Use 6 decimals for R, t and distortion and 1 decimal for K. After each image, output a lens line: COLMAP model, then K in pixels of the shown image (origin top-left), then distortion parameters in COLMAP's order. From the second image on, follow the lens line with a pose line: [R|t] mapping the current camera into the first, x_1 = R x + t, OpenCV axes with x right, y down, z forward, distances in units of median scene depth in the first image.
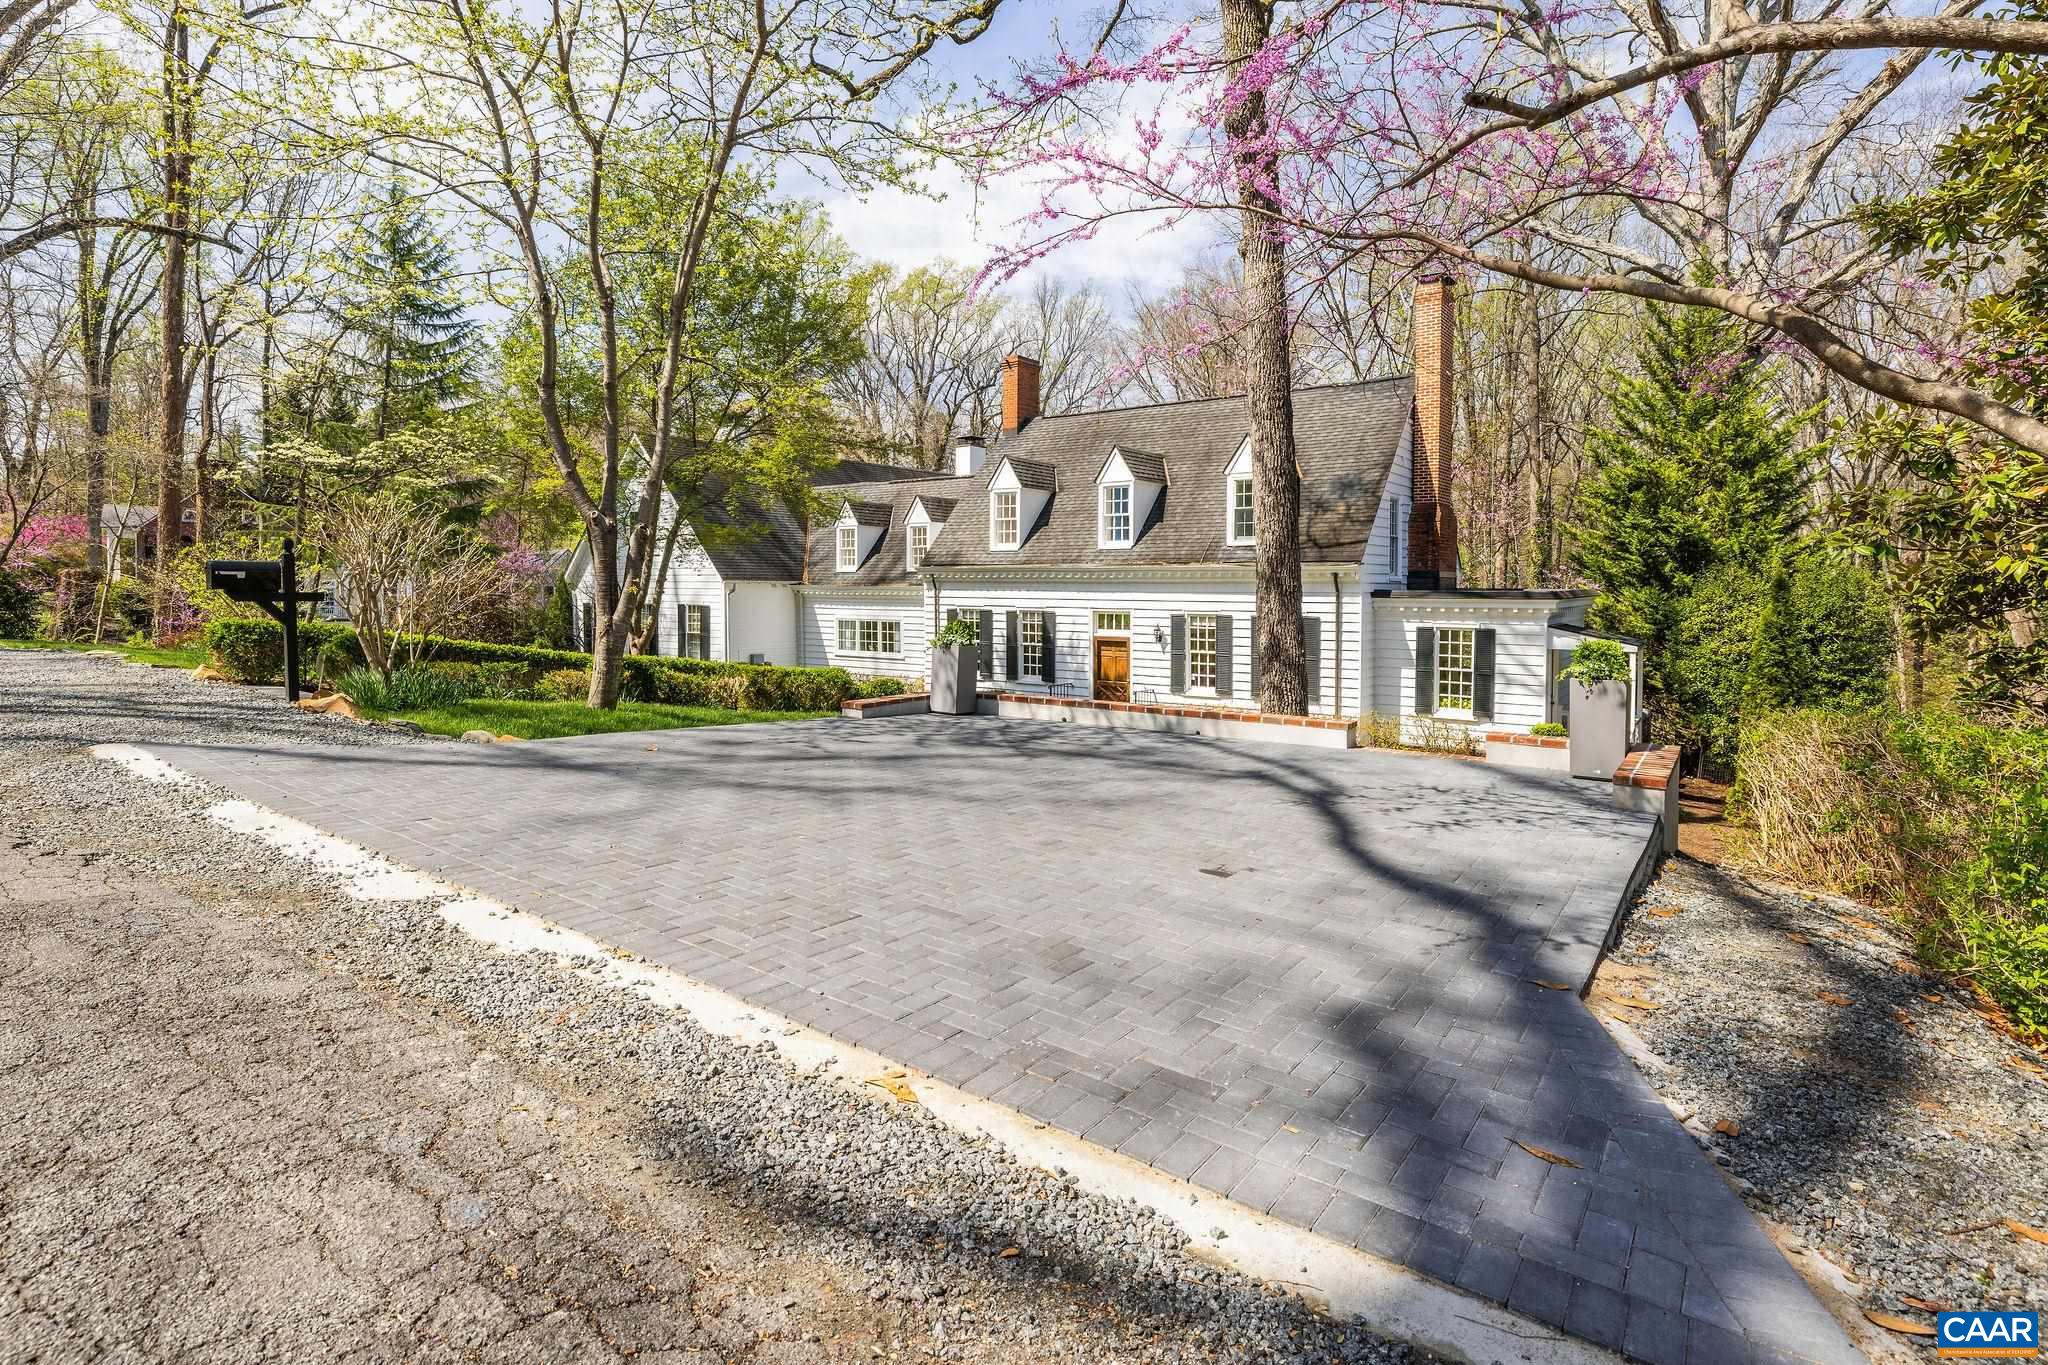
lens RADIAL K [[1010.1, 0, 1068.2], [0, 1010.1, 673.7], [0, 0, 1]] dist [0.000505, 0.000240]
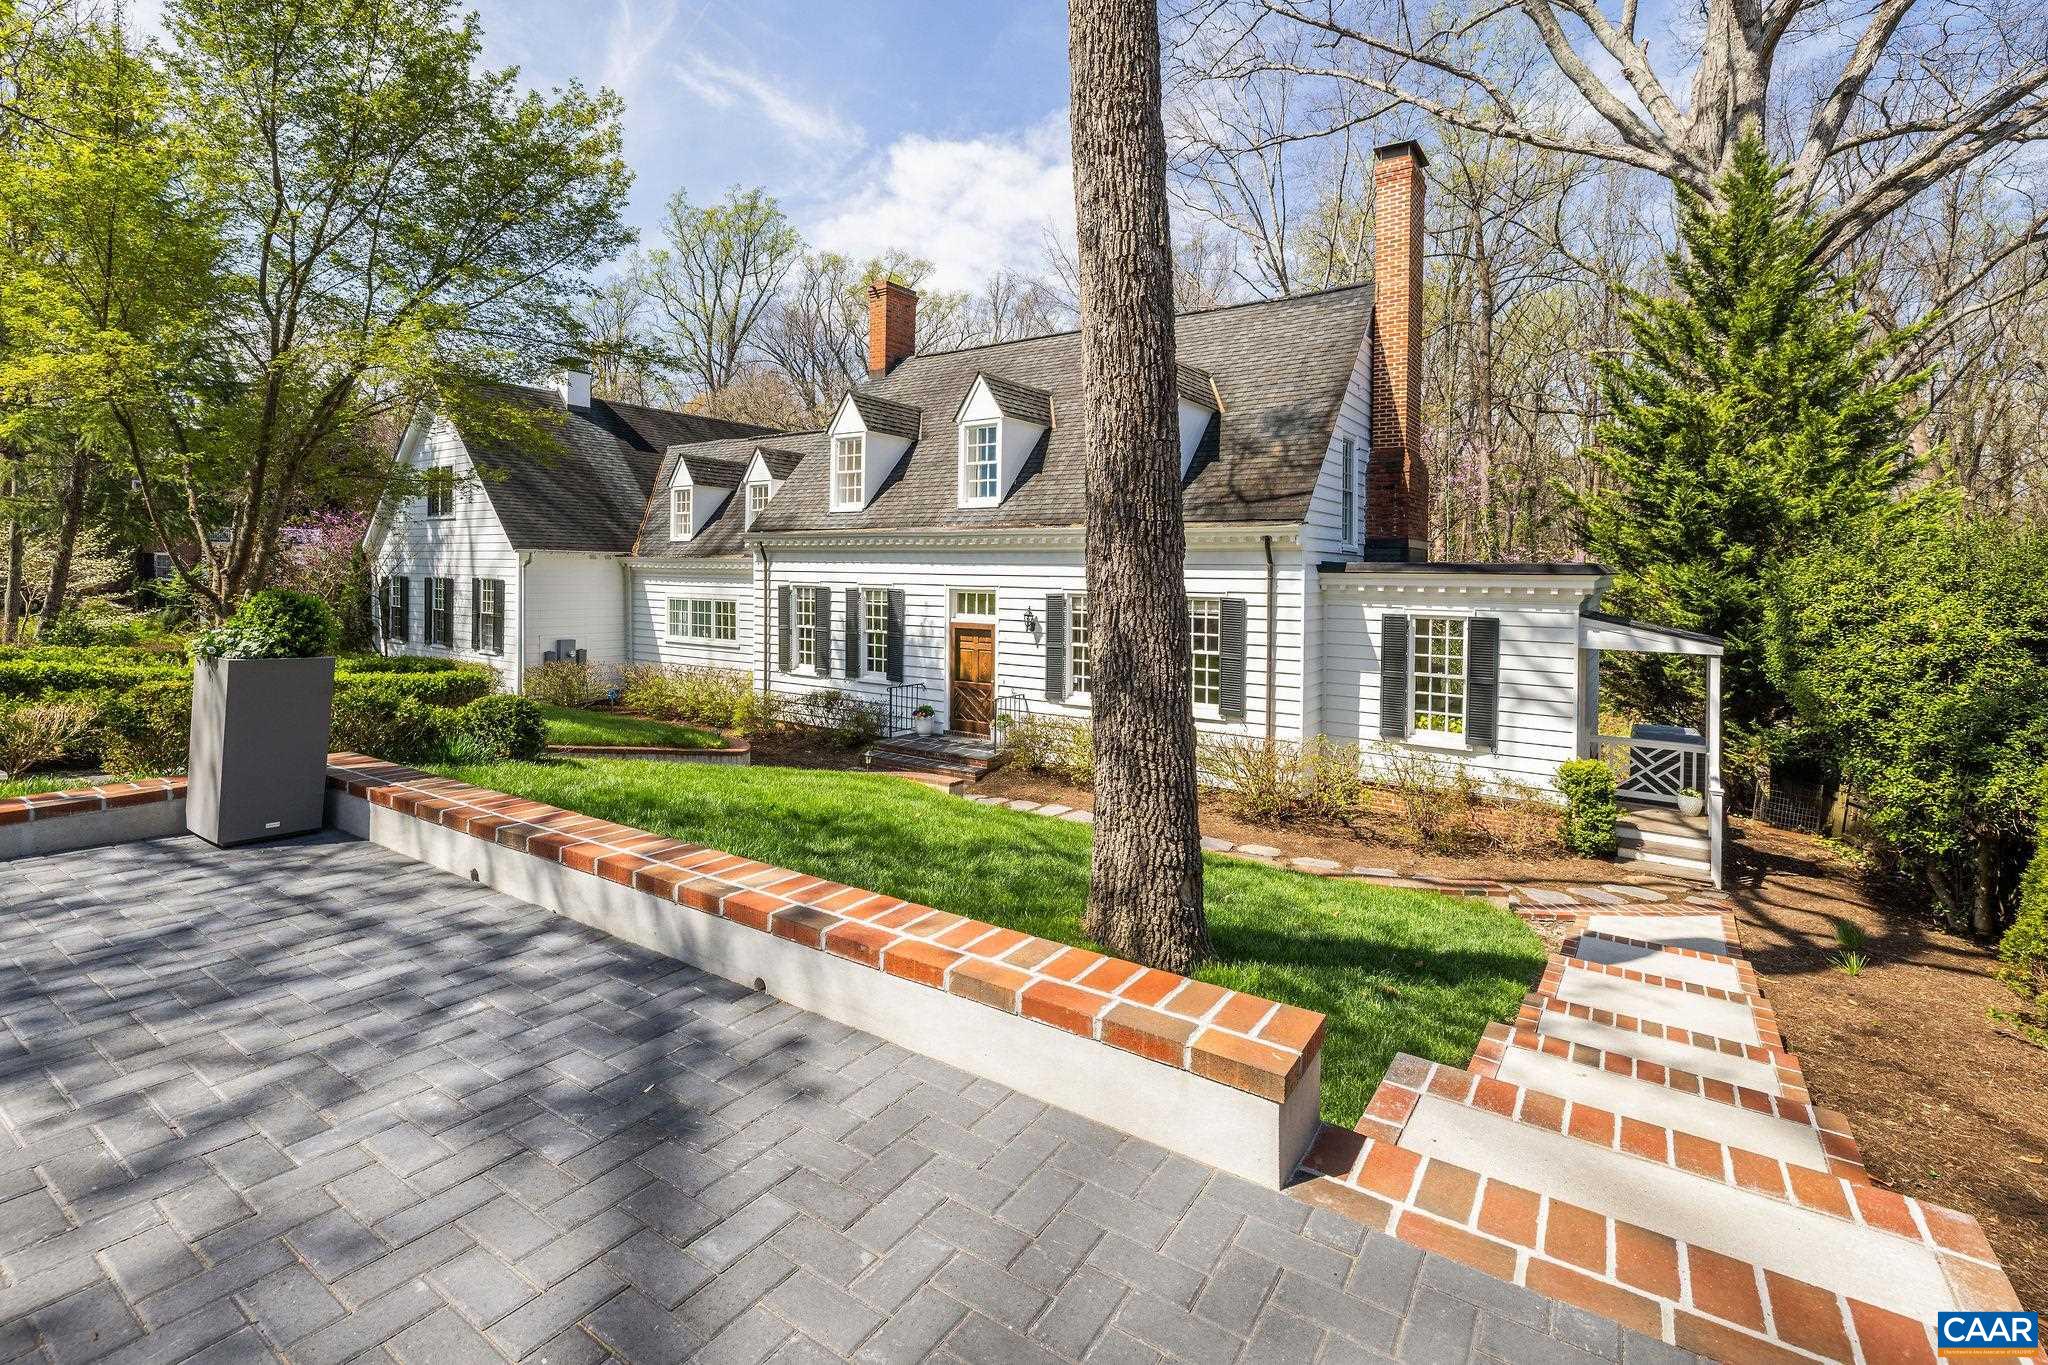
lens RADIAL K [[932.9, 0, 1027.4], [0, 932.9, 626.9], [0, 0, 1]] dist [0.003044, 0.000230]
pose [[0.999963, 0.008600, 0.000291, 0.084941], [-0.008589, 0.999579, -0.027730, -0.015058], [-0.000530, 0.027726, 0.999615, 0.305872]]
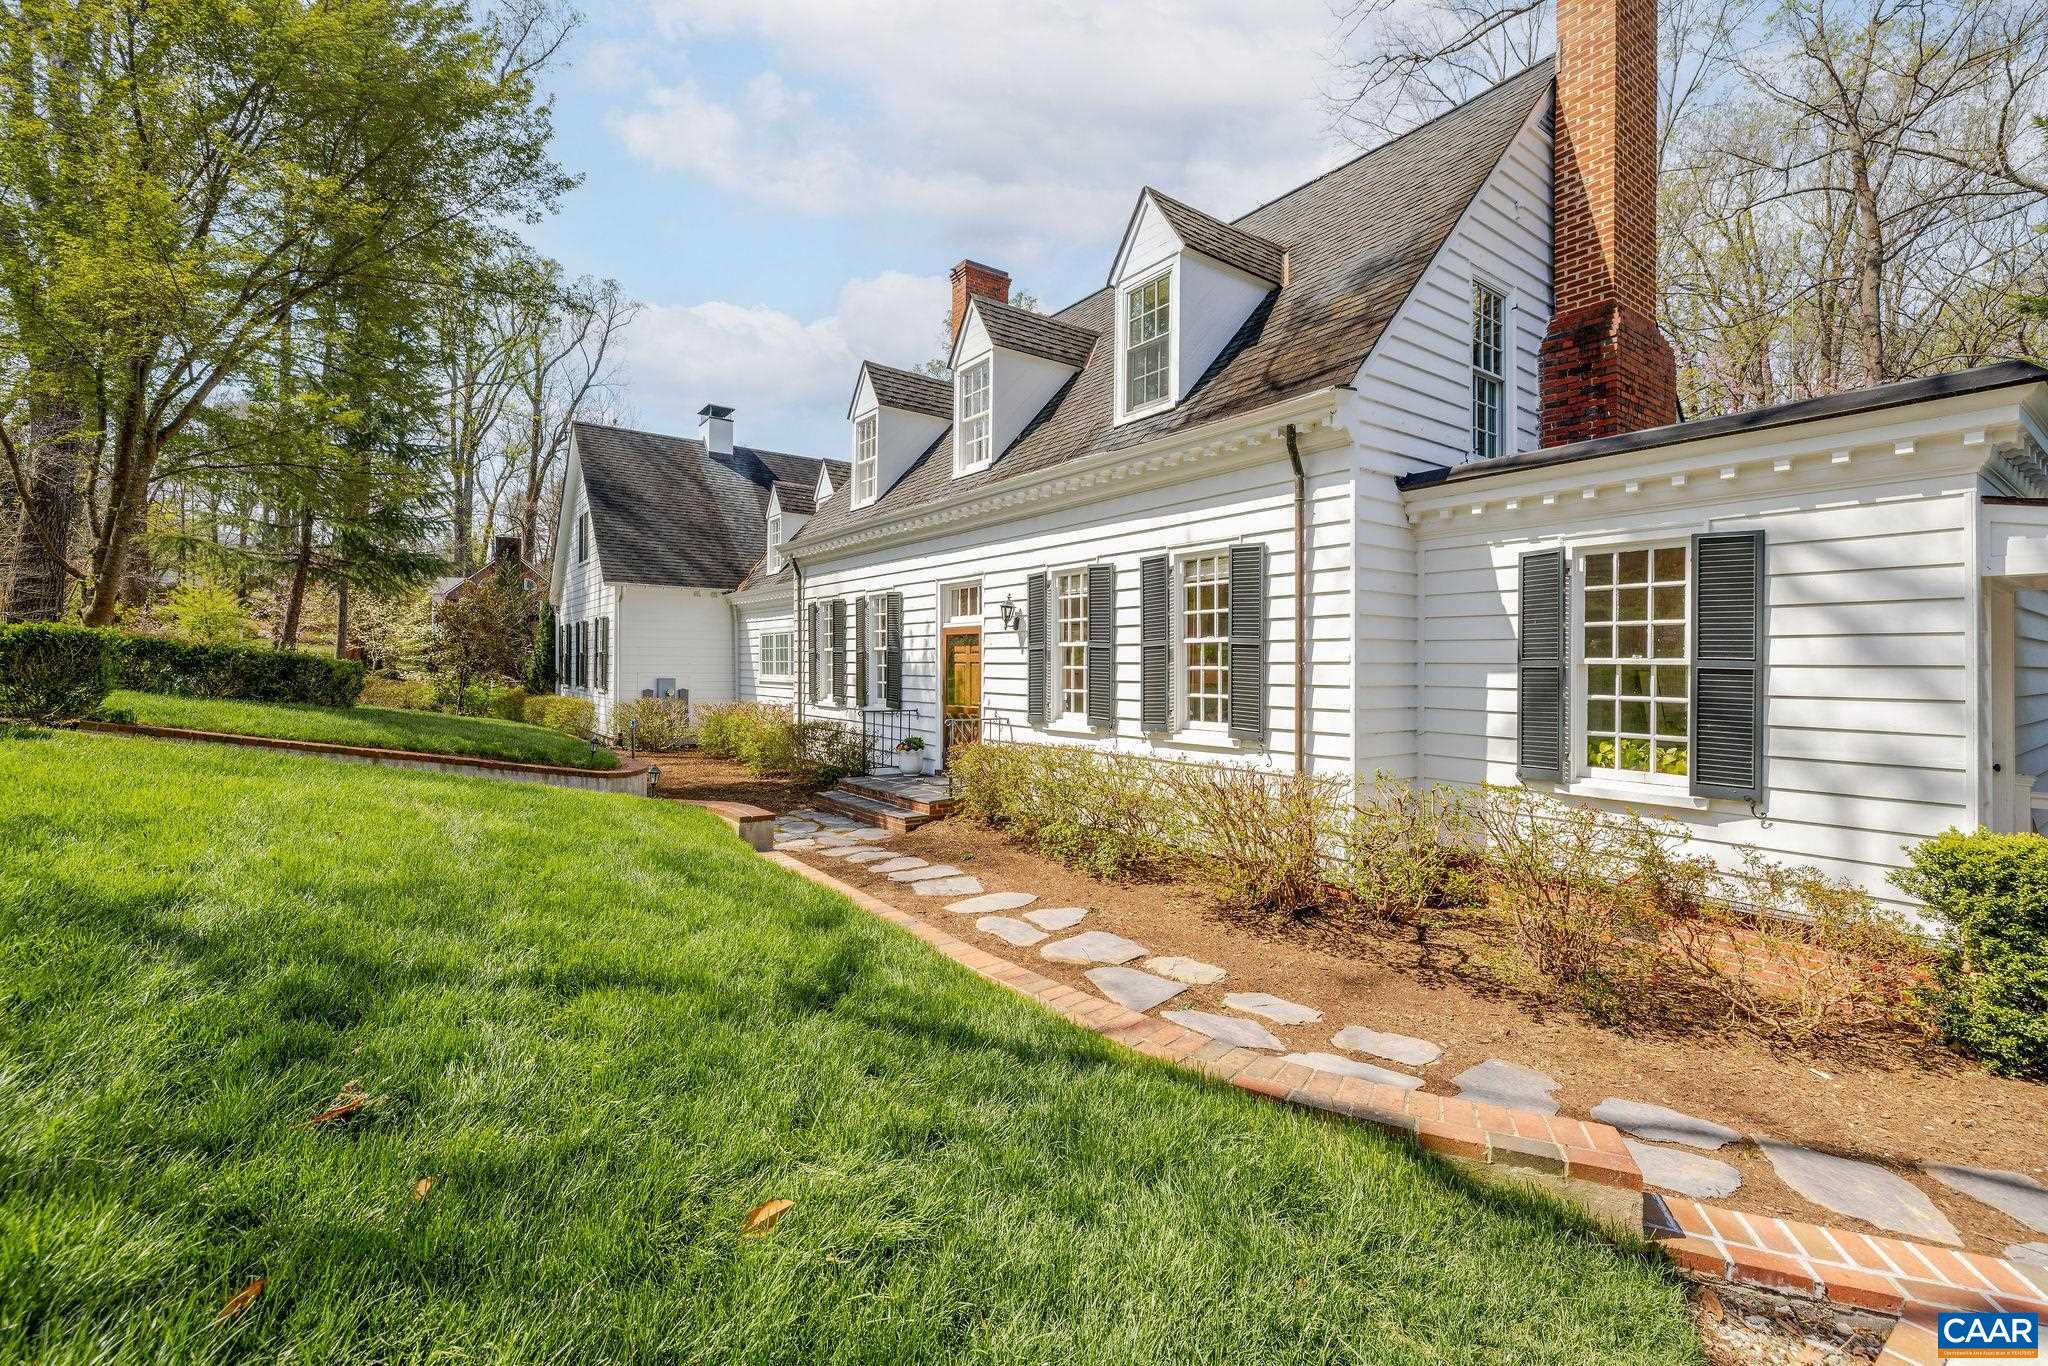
lens RADIAL K [[888.6, 0, 1024.0], [0, 888.6, 683.0], [0, 0, 1]] dist [0.008349, 0.000287]
pose [[0.944672, 0.007379, -0.327933, 0.244341], [-0.028781, 0.997756, -0.060459, 0.024702], [0.326751, 0.066553, 0.942764, 0.546876]]
